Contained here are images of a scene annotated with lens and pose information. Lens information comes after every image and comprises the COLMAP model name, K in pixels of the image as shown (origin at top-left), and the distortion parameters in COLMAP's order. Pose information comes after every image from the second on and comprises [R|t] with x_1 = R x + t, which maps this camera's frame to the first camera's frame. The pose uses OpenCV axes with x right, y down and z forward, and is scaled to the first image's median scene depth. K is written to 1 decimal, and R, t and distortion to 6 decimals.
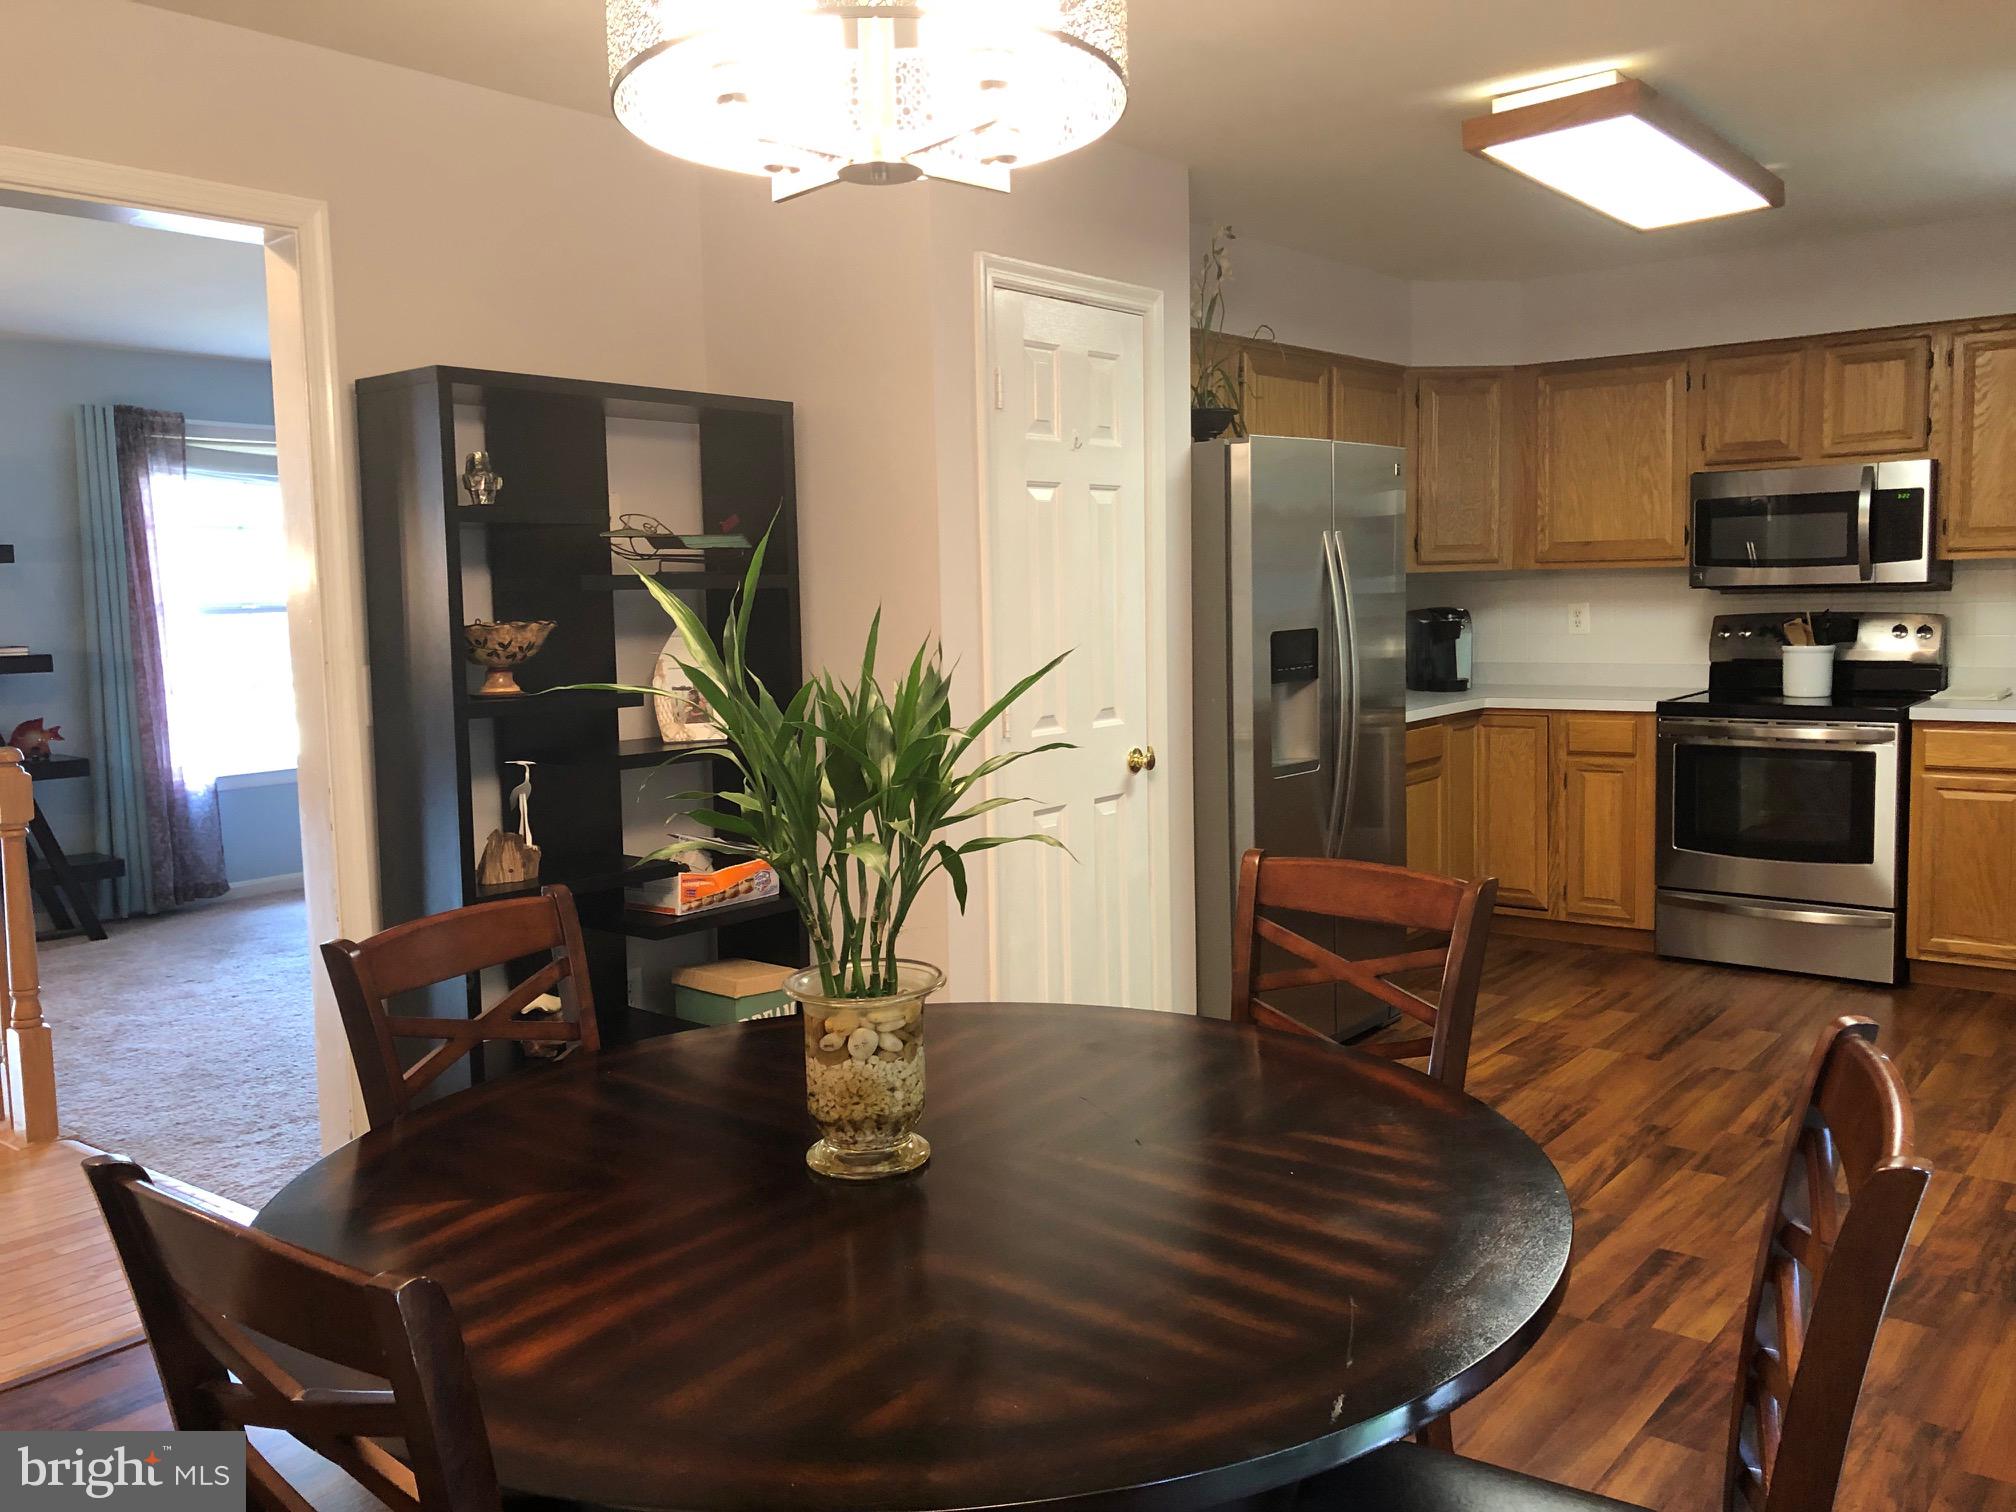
lens RADIAL K [[1635.0, 0, 1023.3], [0, 1635.0, 747.3], [0, 0, 1]] dist [0.002839, 0.007835]
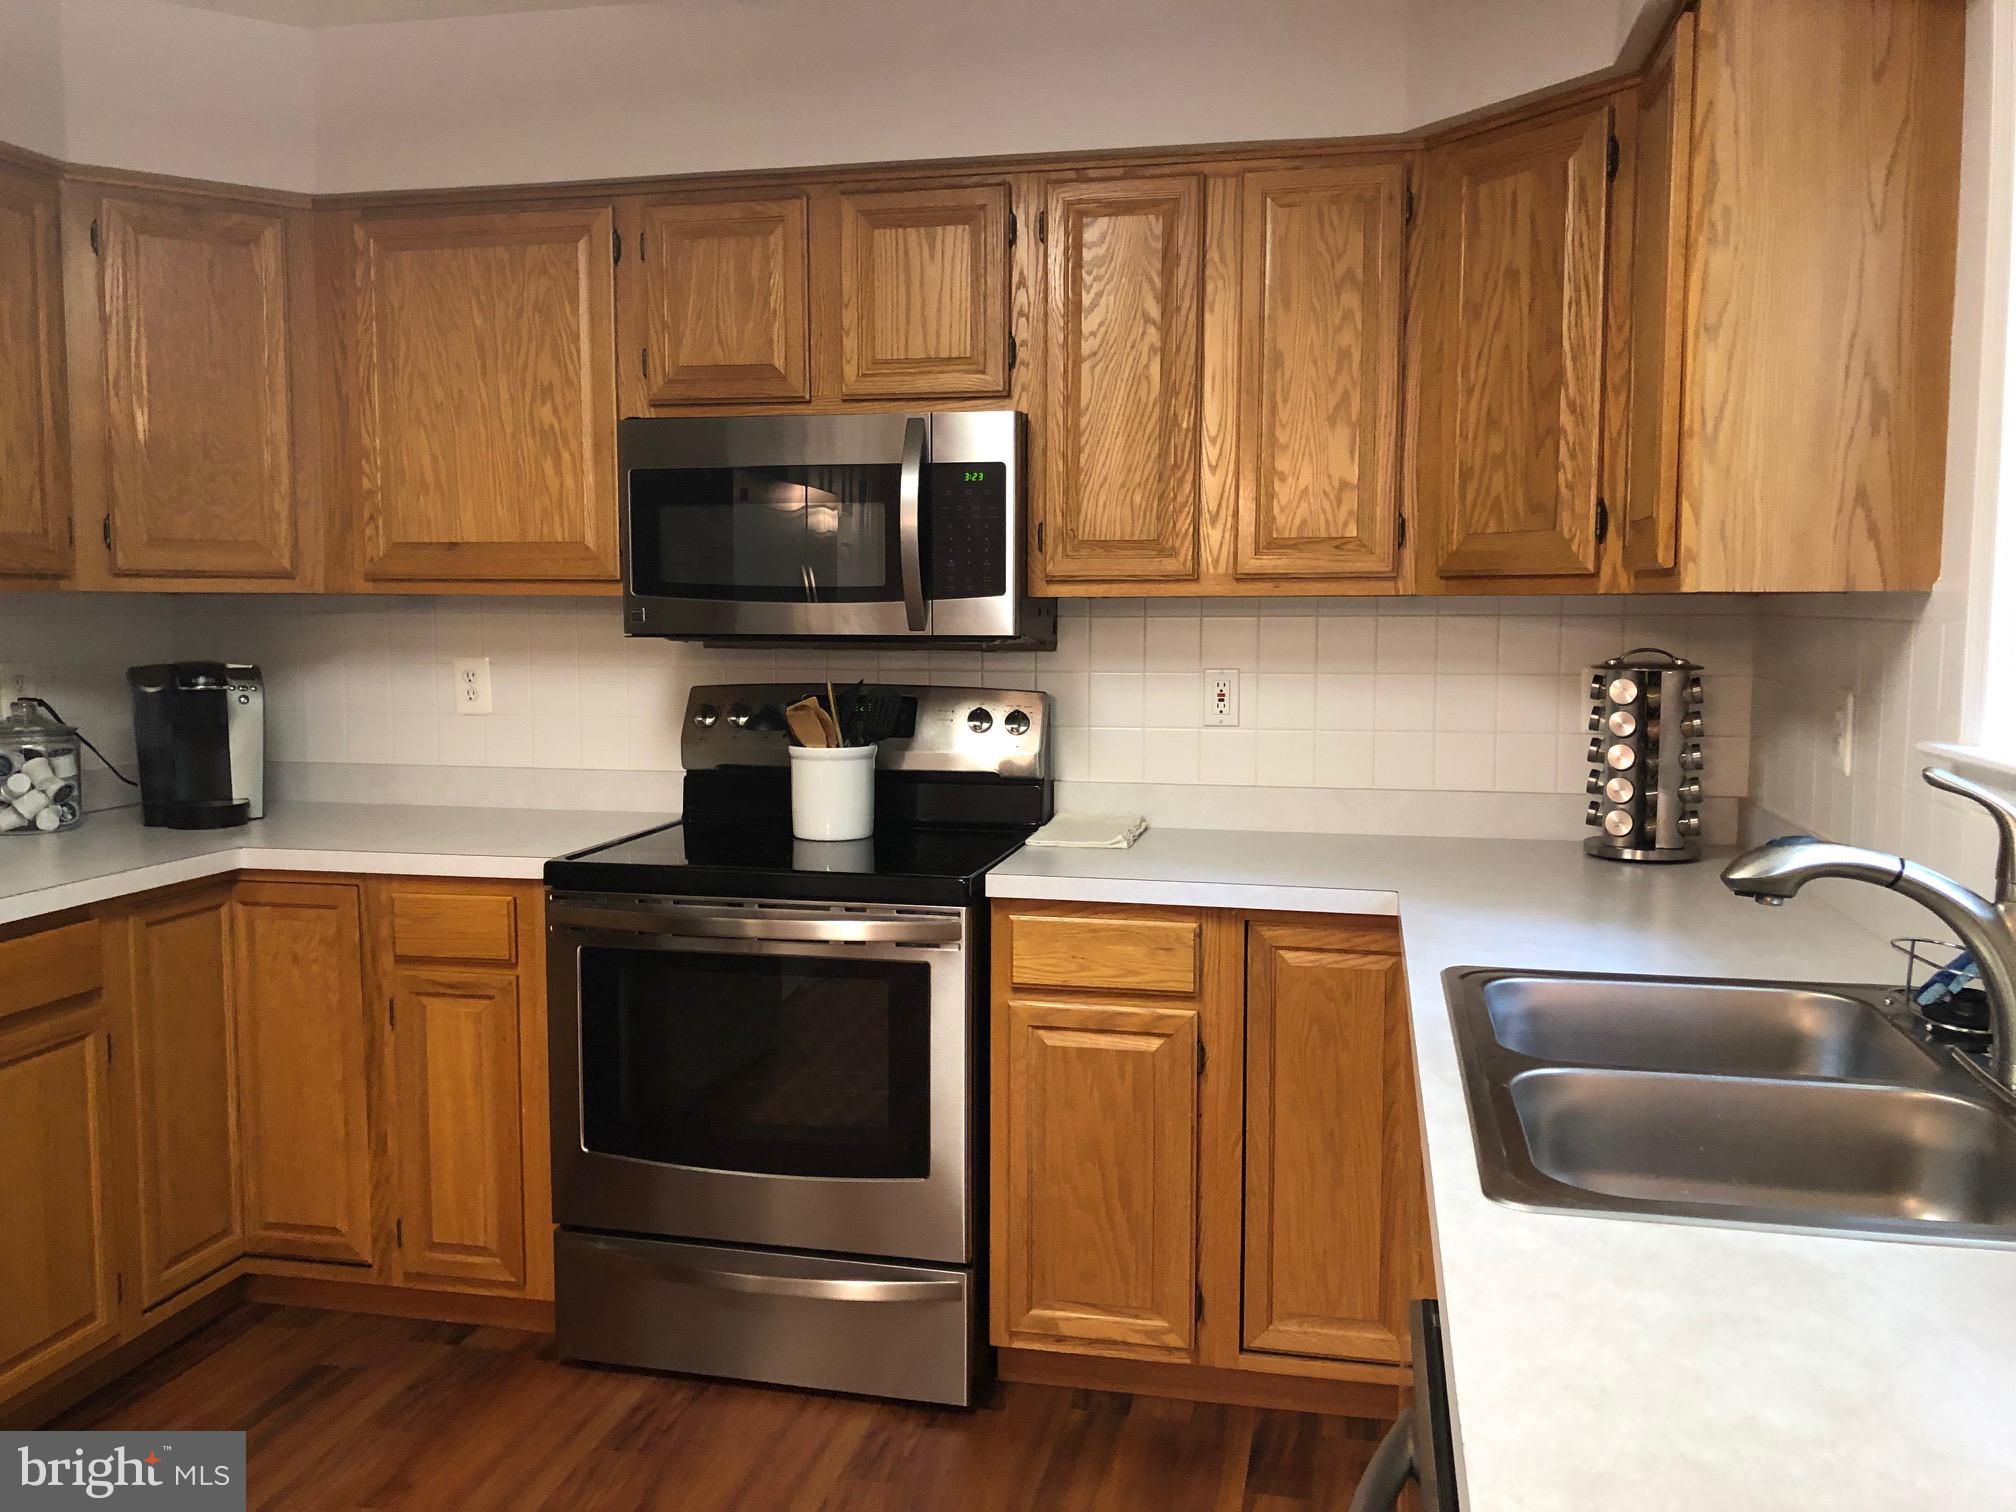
lens RADIAL K [[1644.3, 0, 1000.3], [0, 1644.3, 757.8], [0, 0, 1]] dist [0.029892, -0.047865]
pose [[0.900055, -0.011340, 0.435629, 0.341717], [0.018398, 0.999759, -0.011987, -0.059589], [-0.435388, 0.018804, 0.900046, 0.564058]]
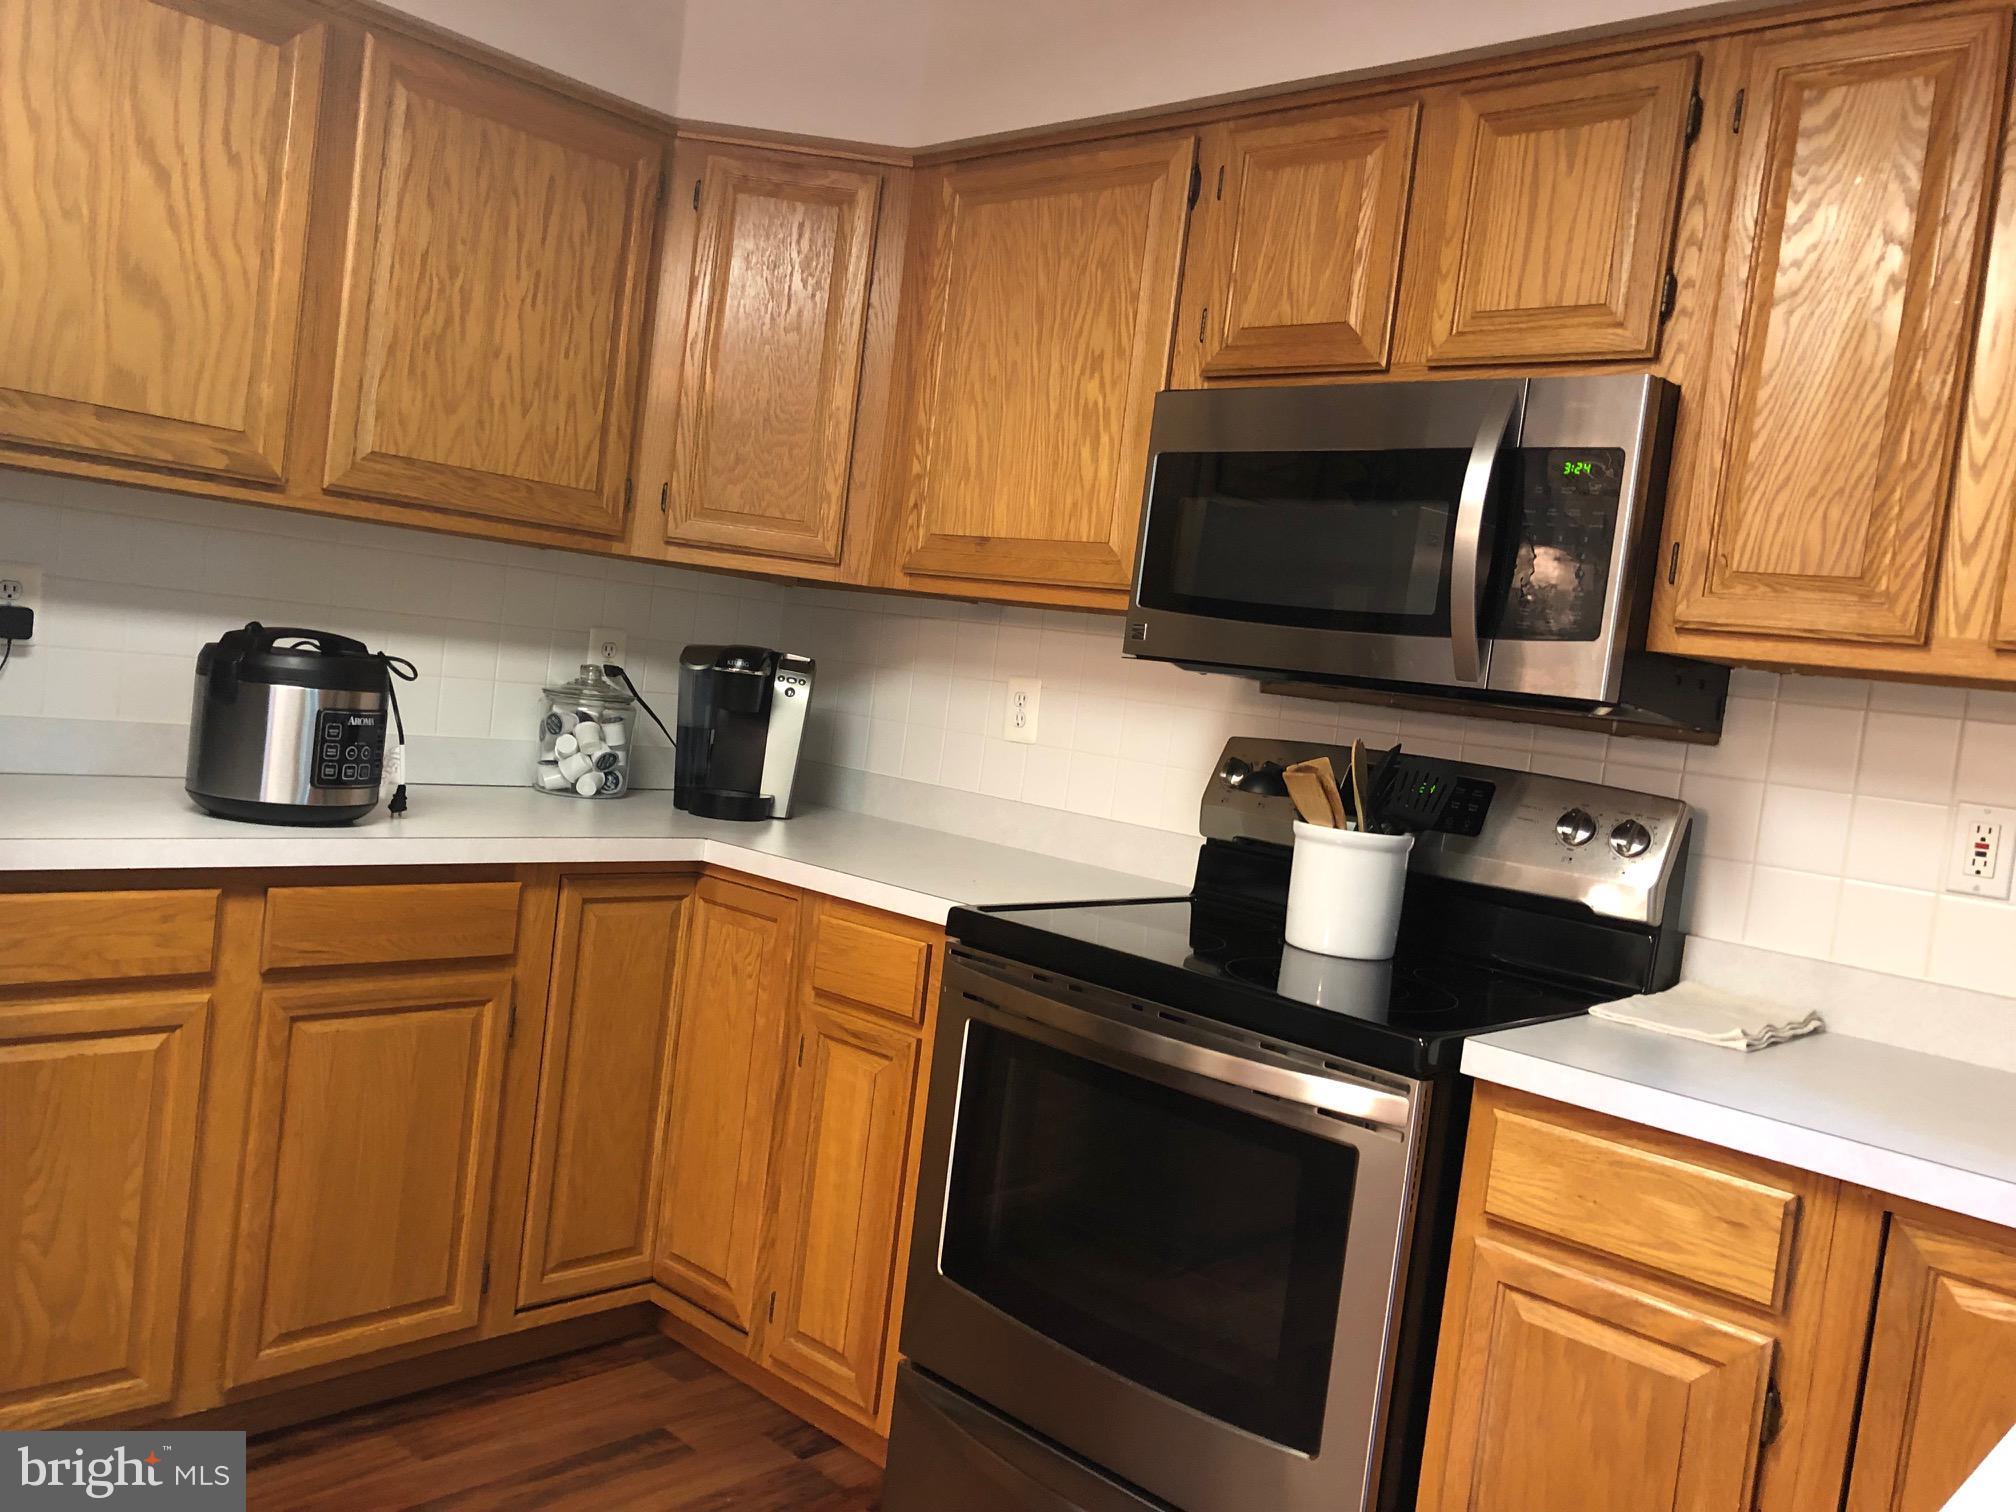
lens RADIAL K [[1644.3, 0, 1000.3], [0, 1644.3, 757.8], [0, 0, 1]] dist [0.029892, -0.047865]
pose [[0.985818, 0.149146, -0.076926, 0.495706], [-0.152670, 0.987378, -0.042139, -0.057788], [0.069671, 0.053286, 0.996146, 0.685617]]
